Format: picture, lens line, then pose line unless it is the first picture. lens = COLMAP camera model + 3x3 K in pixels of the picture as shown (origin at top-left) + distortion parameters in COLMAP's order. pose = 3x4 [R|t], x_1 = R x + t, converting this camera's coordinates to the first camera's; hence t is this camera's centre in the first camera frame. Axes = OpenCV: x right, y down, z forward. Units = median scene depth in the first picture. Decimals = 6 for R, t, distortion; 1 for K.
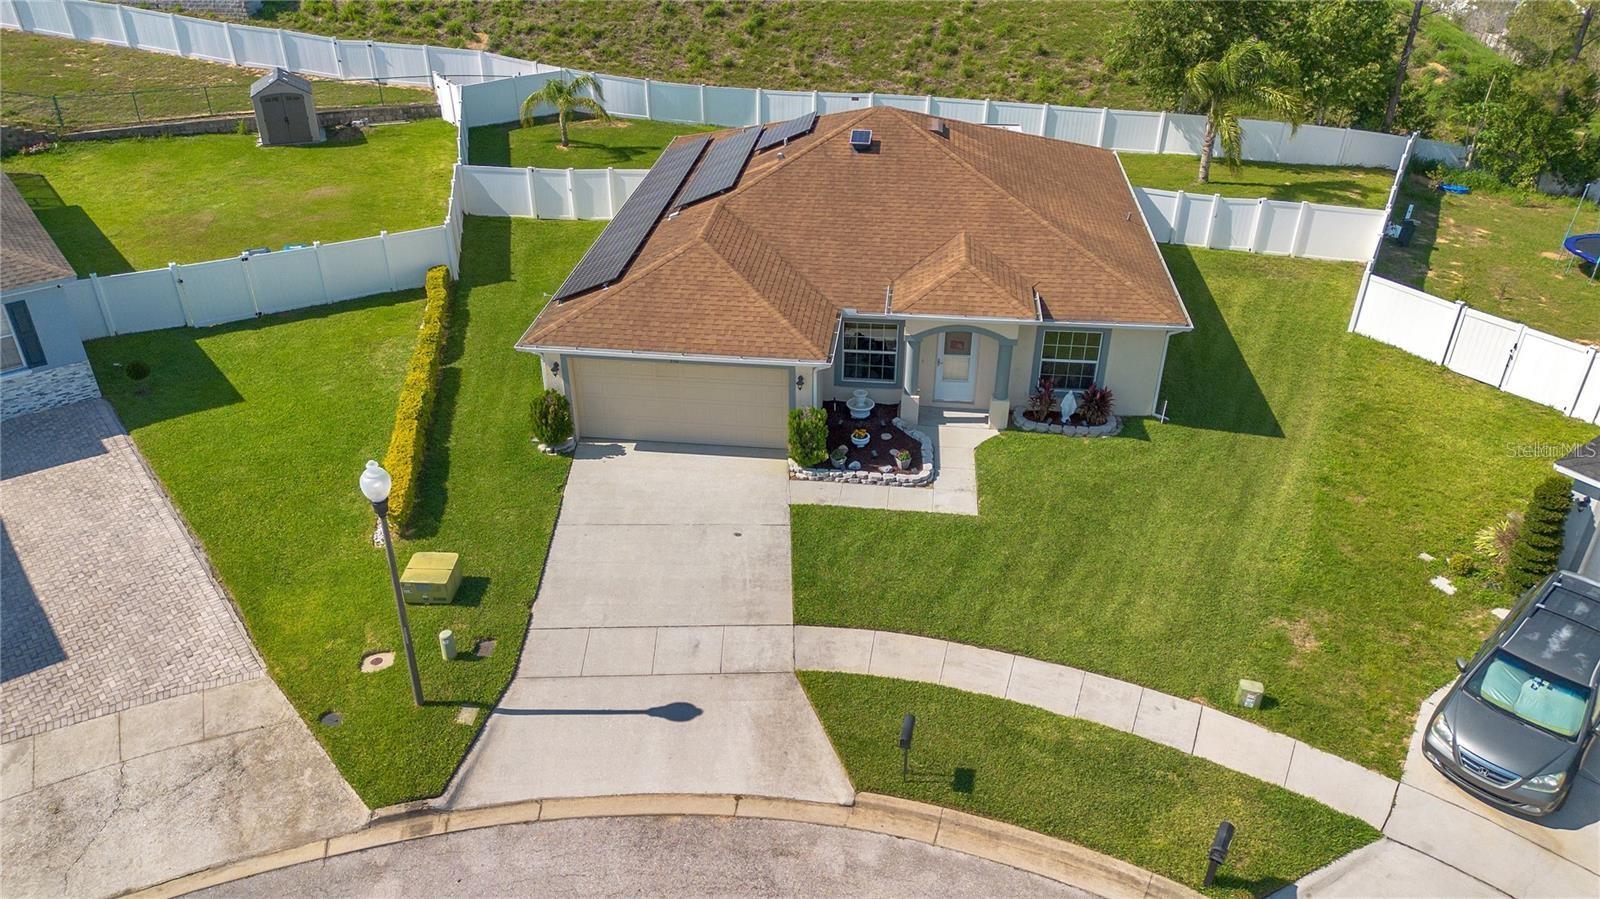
lens RADIAL K [[1123.9, 0, 792.5], [0, 1123.9, 459.7], [0, 0, 1]] dist [0.077625, -0.079354]
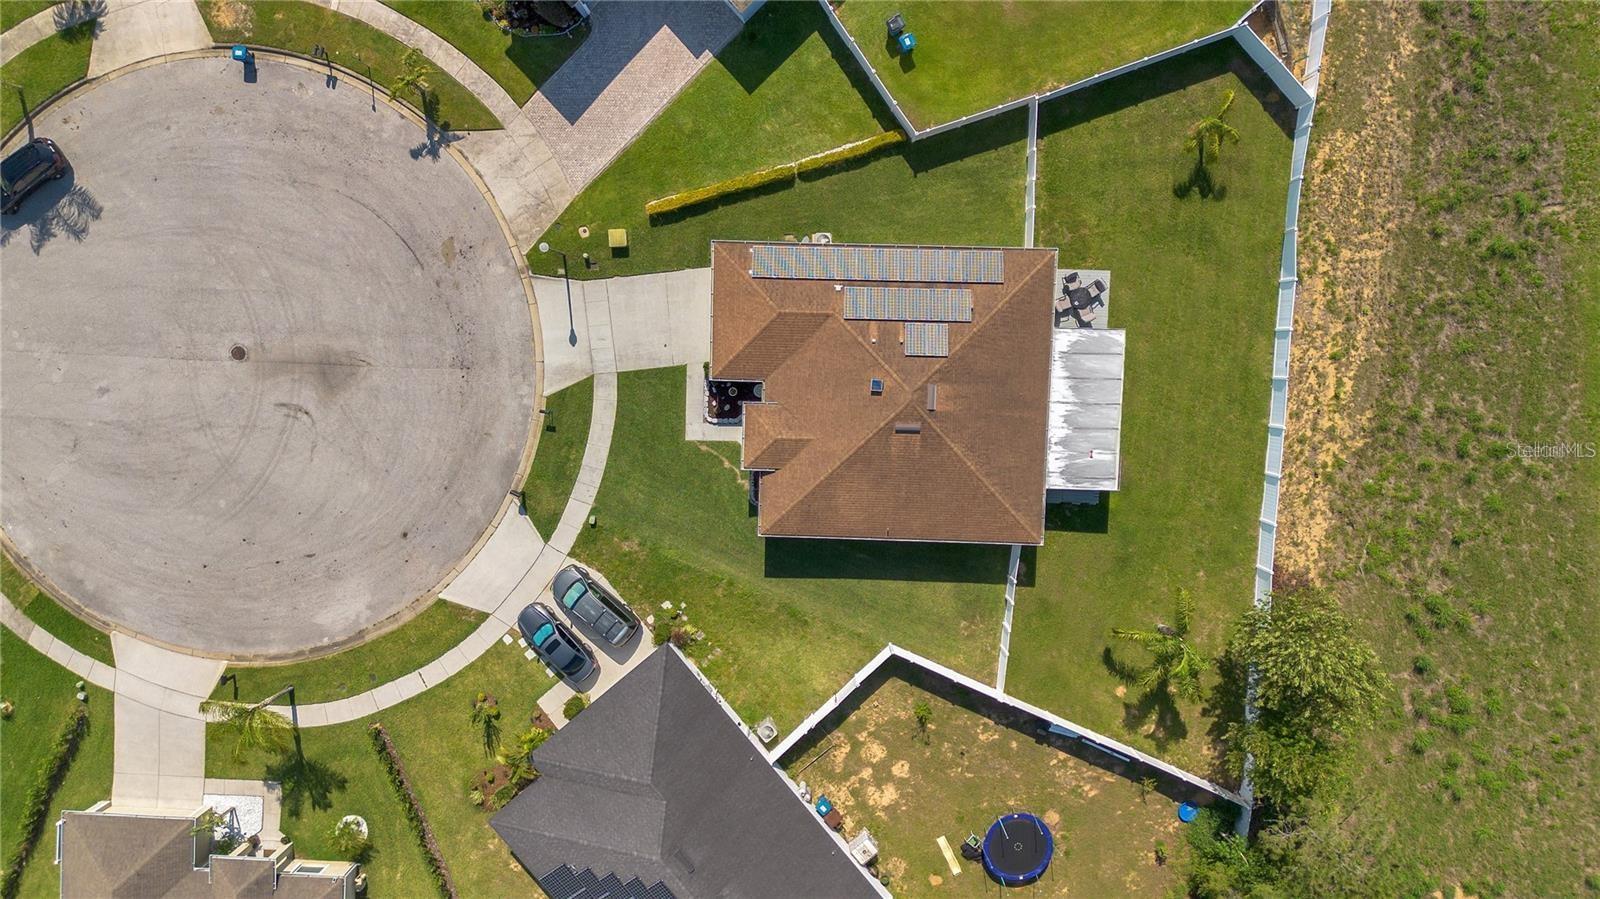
lens RADIAL K [[1123.9, 0, 800.0], [0, 1123.9, 453.5], [0, 0, 1]] dist [0.077625, -0.079354]
pose [[0.089107, 0.993309, 0.073462, 0.031288], [-0.505070, -0.018508, 0.862880, -2.140999], [0.858466, -0.113992, 0.500042, -0.035995]]
